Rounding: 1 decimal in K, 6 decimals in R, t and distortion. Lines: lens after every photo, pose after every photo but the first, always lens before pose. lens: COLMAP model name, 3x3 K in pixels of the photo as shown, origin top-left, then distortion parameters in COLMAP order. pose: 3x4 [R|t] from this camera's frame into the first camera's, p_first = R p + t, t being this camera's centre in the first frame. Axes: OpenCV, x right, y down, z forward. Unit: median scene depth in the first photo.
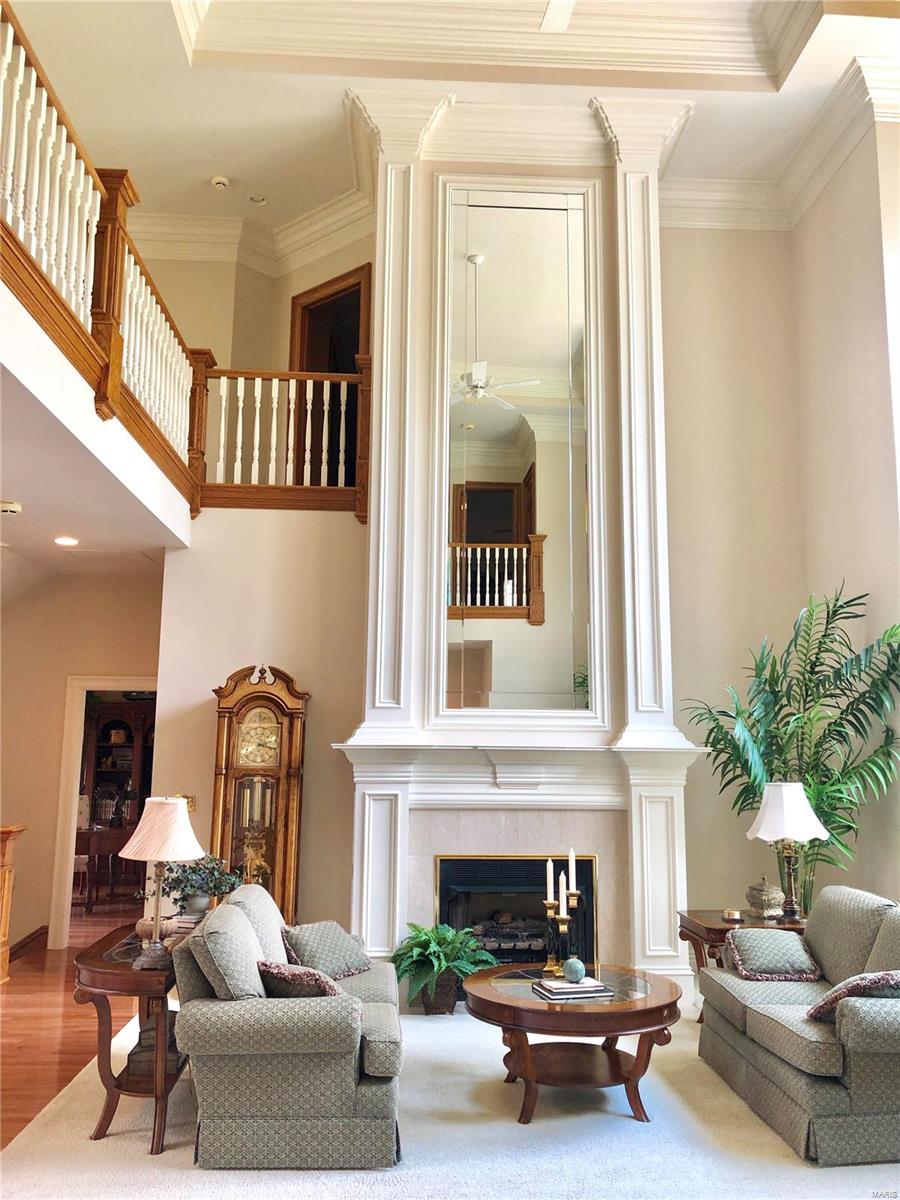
lens RADIAL K [[984.5, 0, 452.3], [0, 984.5, 581.9], [0, 0, 1]] dist [0.030875, -0.037107]
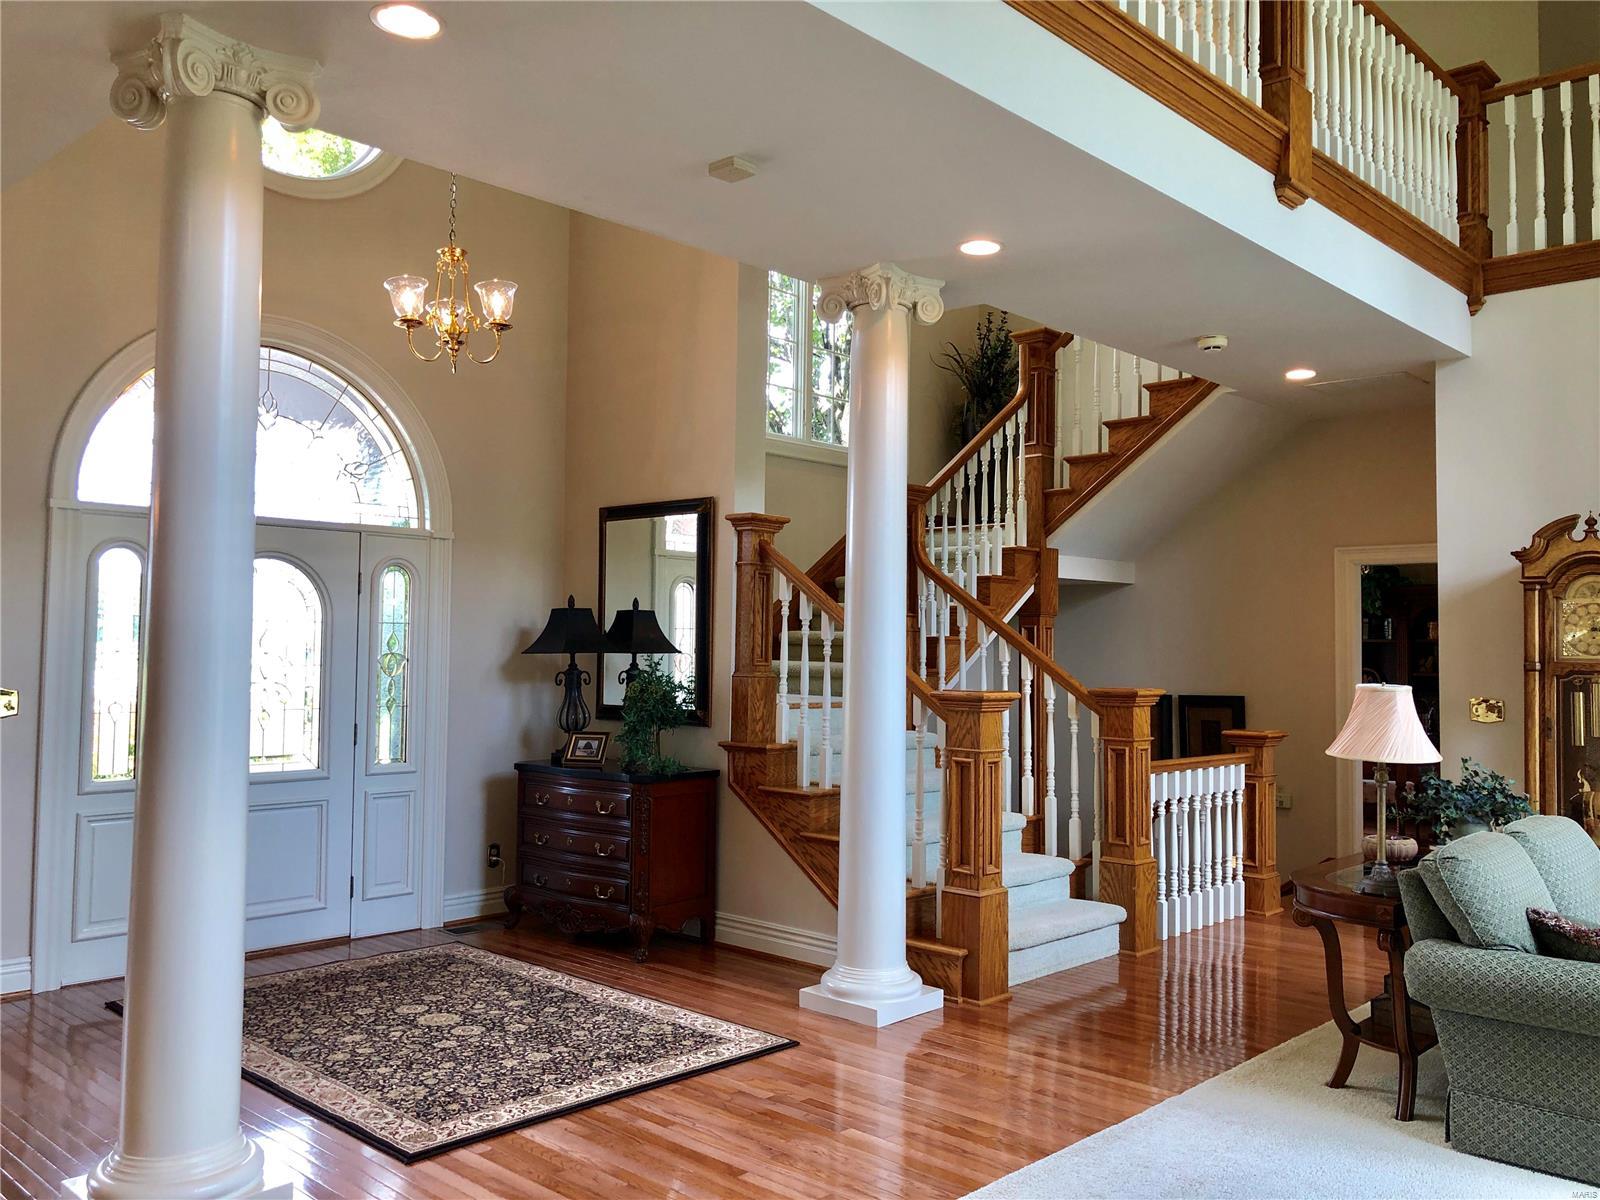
lens RADIAL K [[1312.2, 0, 796.6], [0, 1312.2, 593.4], [0, 0, 1]] dist [0.011692, -0.003838]
pose [[0.682786, -0.032846, -0.729879, 0.093901], [0.117978, 0.990835, 0.065776, 0.015855], [0.721030, -0.131021, 0.680404, -0.013961]]
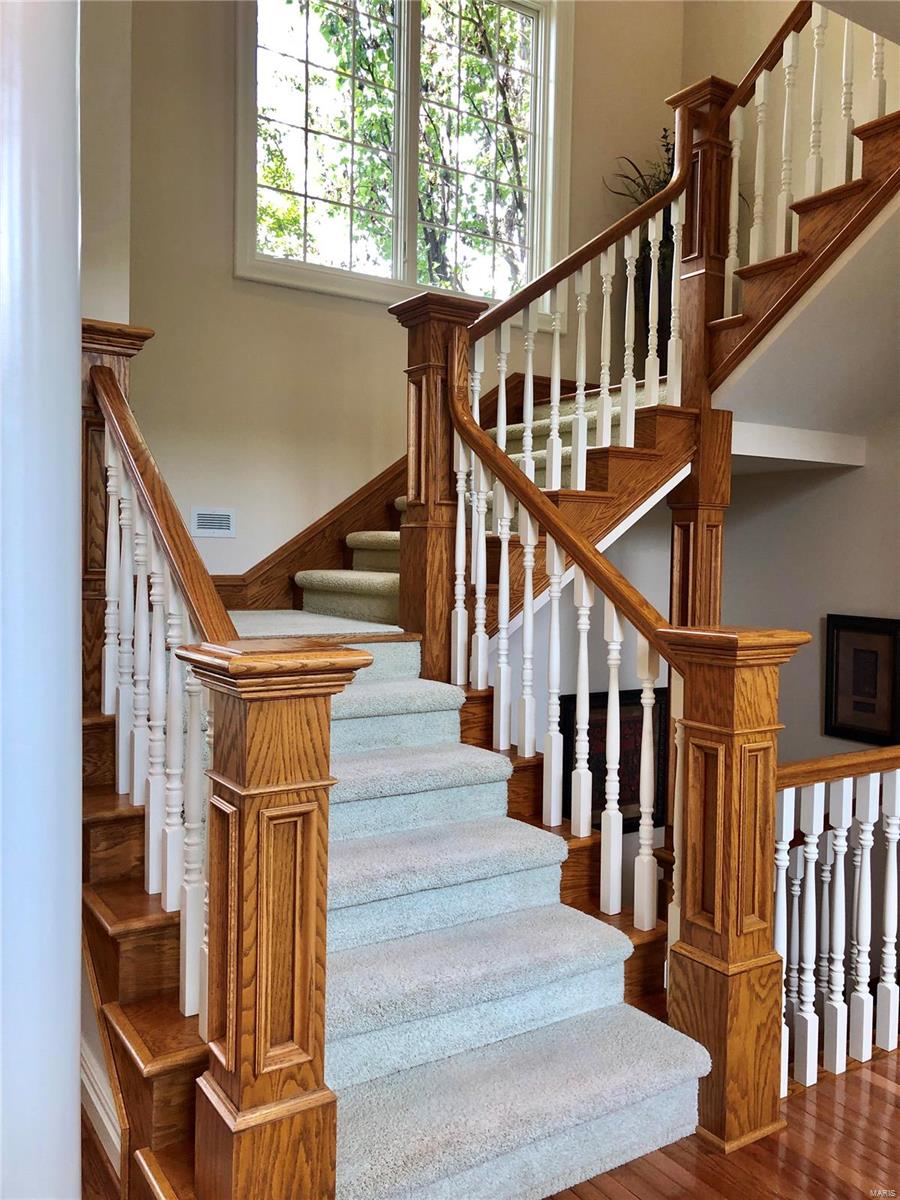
lens RADIAL K [[995.8, 0, 450.0], [0, 995.8, 600.0], [0, 0, 1]] dist [0.023664, -0.007058]
pose [[0.502671, 0.038937, -0.863601, -0.177395], [0.134182, 0.983363, 0.122440, 0.106289], [0.854001, -0.177427, 0.489083, 0.541903]]
